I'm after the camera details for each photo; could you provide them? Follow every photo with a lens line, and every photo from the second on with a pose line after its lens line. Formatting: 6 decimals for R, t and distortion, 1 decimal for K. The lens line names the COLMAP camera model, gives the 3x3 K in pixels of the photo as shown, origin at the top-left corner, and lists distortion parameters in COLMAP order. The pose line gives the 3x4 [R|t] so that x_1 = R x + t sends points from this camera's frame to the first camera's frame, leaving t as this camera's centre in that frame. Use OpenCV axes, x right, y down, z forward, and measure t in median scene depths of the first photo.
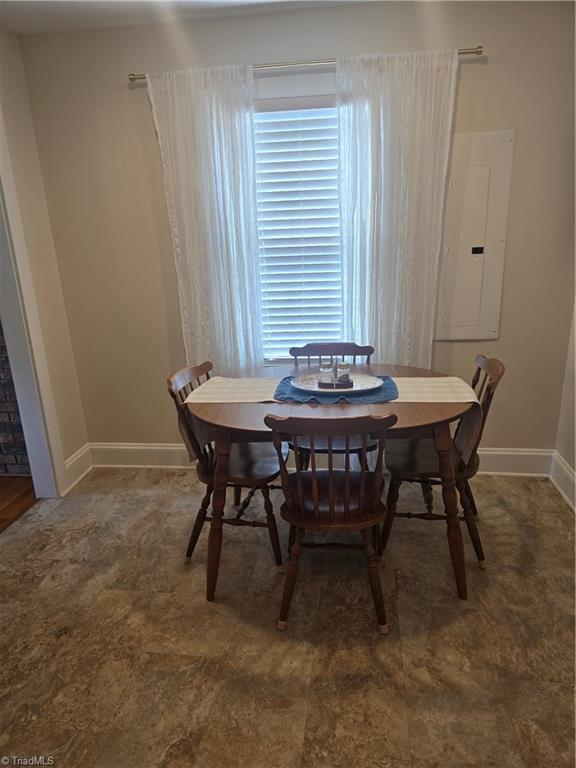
lens RADIAL K [[516.7, 0, 288.6], [0, 516.7, 383.9], [0, 0, 1]] dist [0.039786, -0.025427]
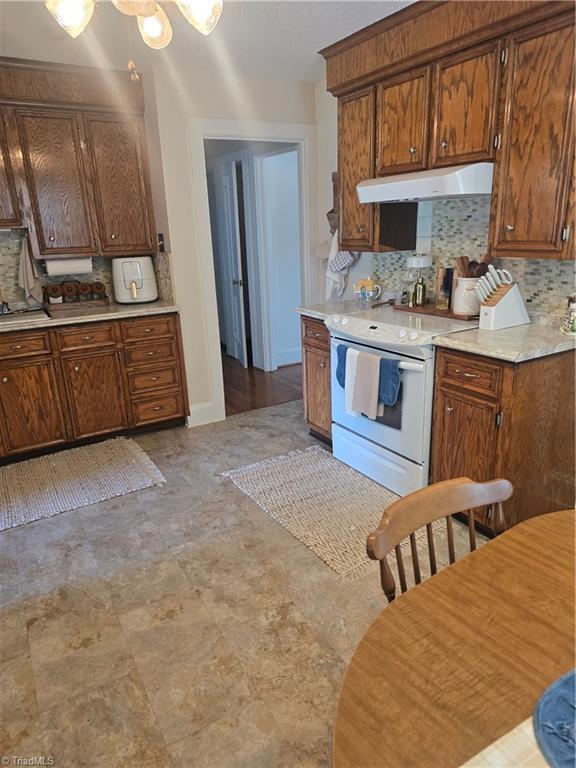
lens RADIAL K [[516.7, 0, 292.1], [0, 516.7, 387.3], [0, 0, 1]] dist [0.039786, -0.025427]
pose [[-0.781180, 0.250570, -0.571815, 0.526086], [-0.121162, 0.837659, 0.532586, -0.362291], [0.612436, 0.485328, -0.624003, 1.136573]]
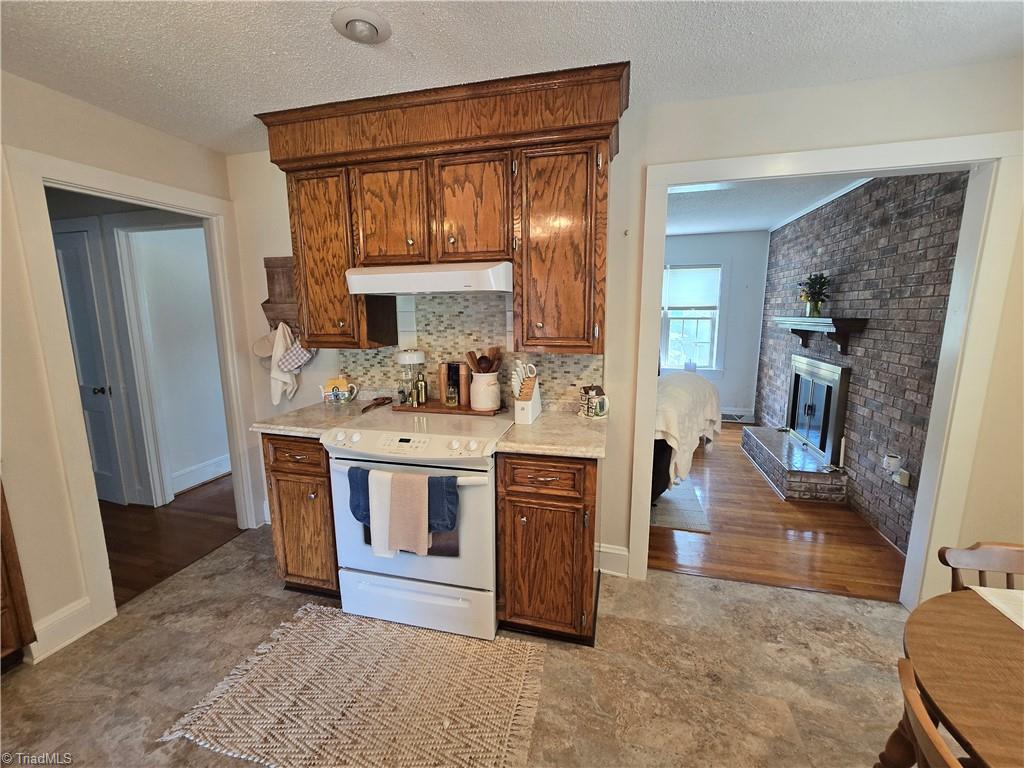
lens RADIAL K [[419.6, 0, 507.6], [0, 419.6, 375.1], [0, 0, 1]] dist [-0.002818, -0.000897]
pose [[-0.128906, 0.194266, -0.972442, 0.343754], [-0.281246, 0.933196, 0.223707, -0.173833], [0.950938, 0.302333, -0.065658, 0.522053]]
